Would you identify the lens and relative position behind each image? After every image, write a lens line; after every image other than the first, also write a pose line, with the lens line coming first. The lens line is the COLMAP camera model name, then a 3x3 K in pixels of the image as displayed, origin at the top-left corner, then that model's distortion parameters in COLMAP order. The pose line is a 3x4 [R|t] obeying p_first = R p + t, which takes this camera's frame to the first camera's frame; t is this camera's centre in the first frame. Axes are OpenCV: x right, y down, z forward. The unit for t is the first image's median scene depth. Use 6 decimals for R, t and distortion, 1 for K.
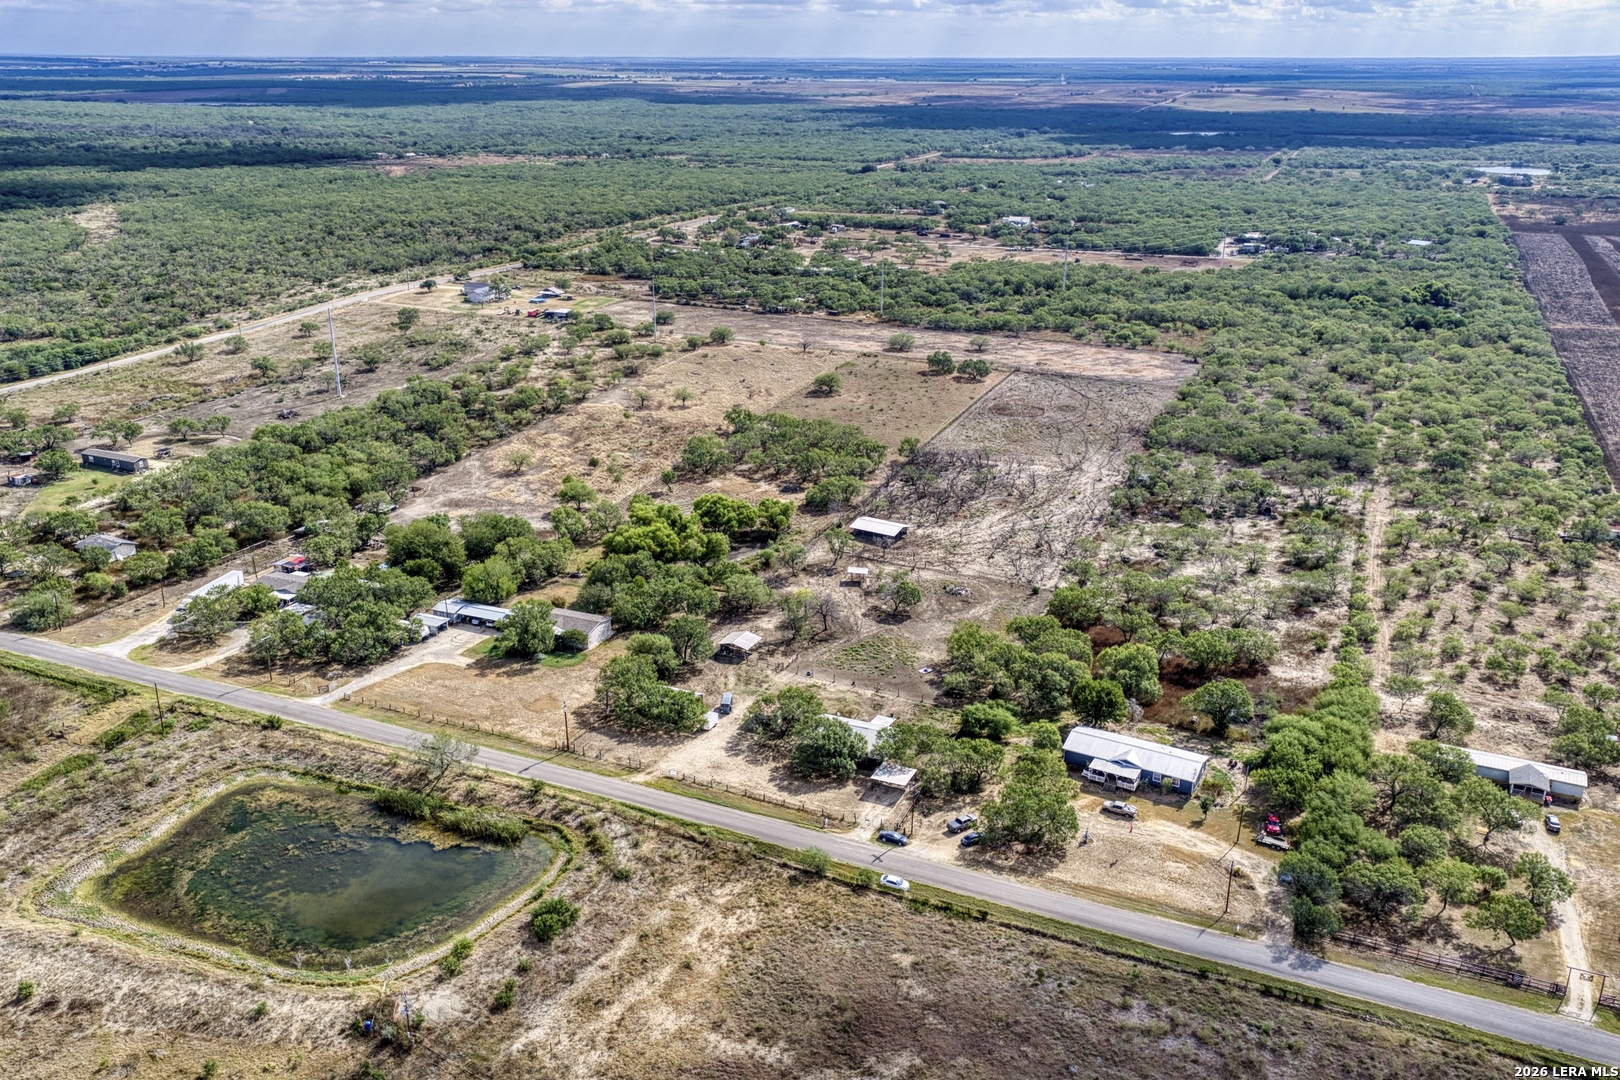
lens RADIAL K [[1320.7, 0, 807.8], [0, 1320.7, 539.5], [0, 0, 1]] dist [0.026146, -0.032847]
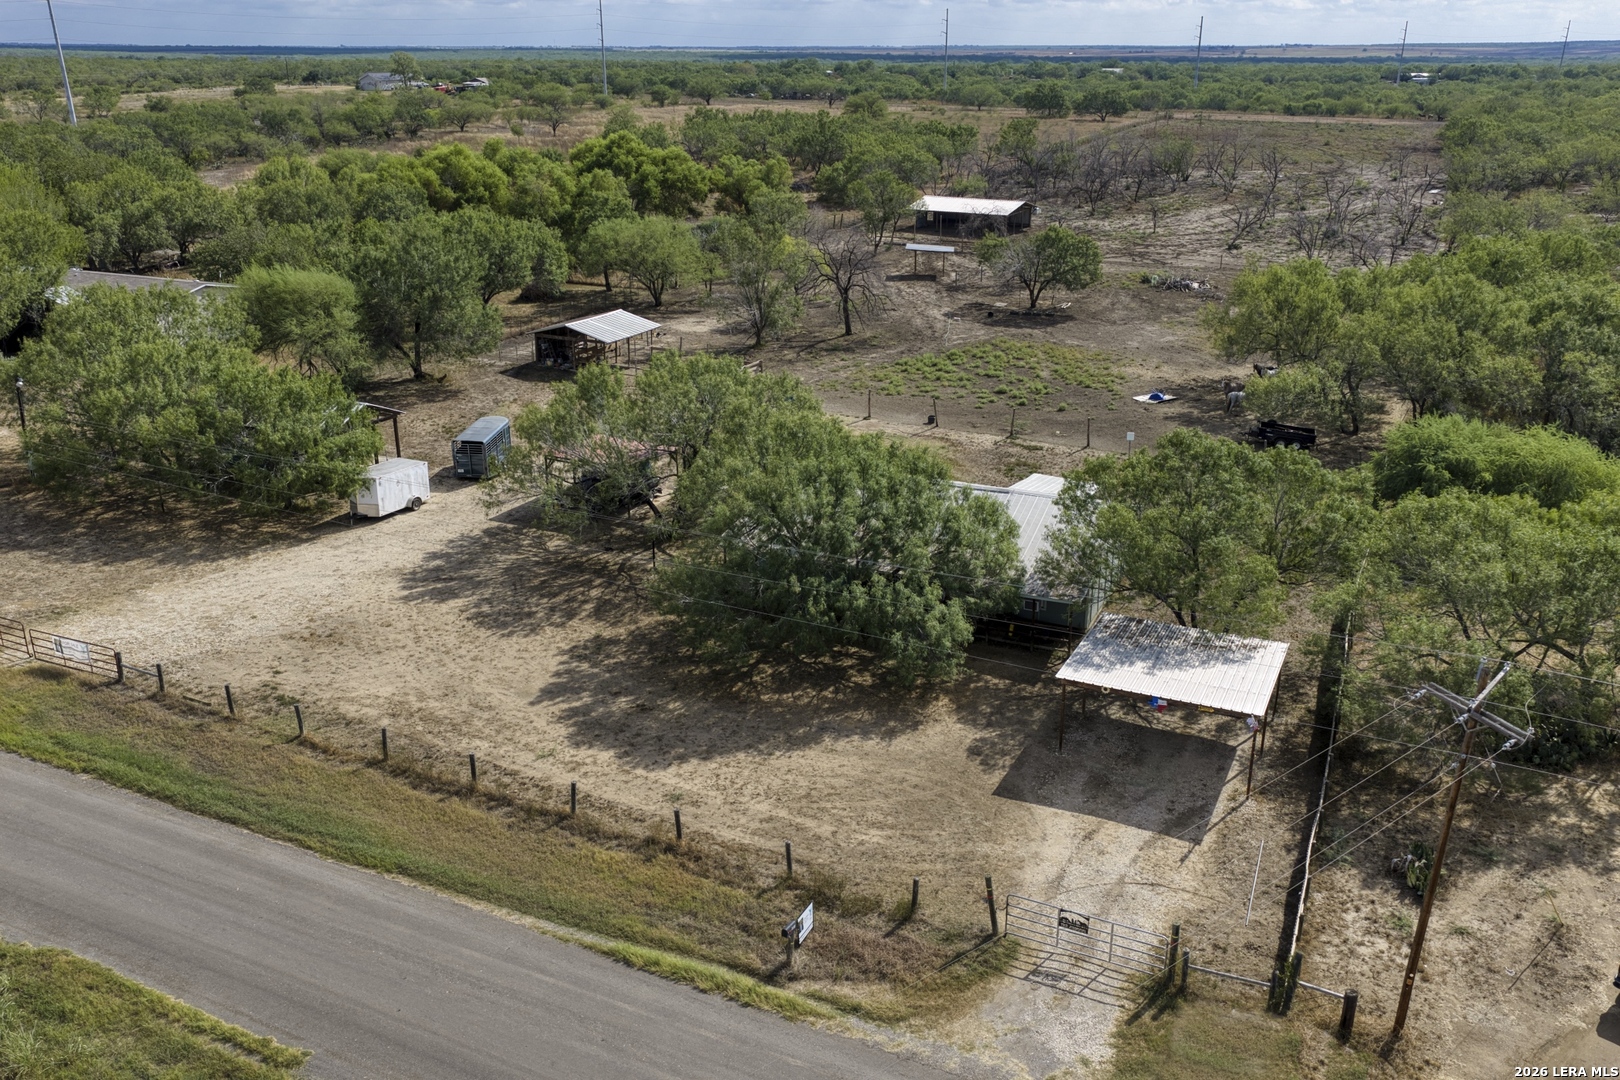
lens RADIAL K [[1320.7, 0, 821.3], [0, 1320.7, 531.7], [0, 0, 1]] dist [0.026146, -0.032847]
pose [[0.999761, 0.010440, -0.019213, 0.017148], [-0.010574, 0.999920, -0.006872, 0.156524], [0.019140, 0.007074, 0.999792, 0.787775]]
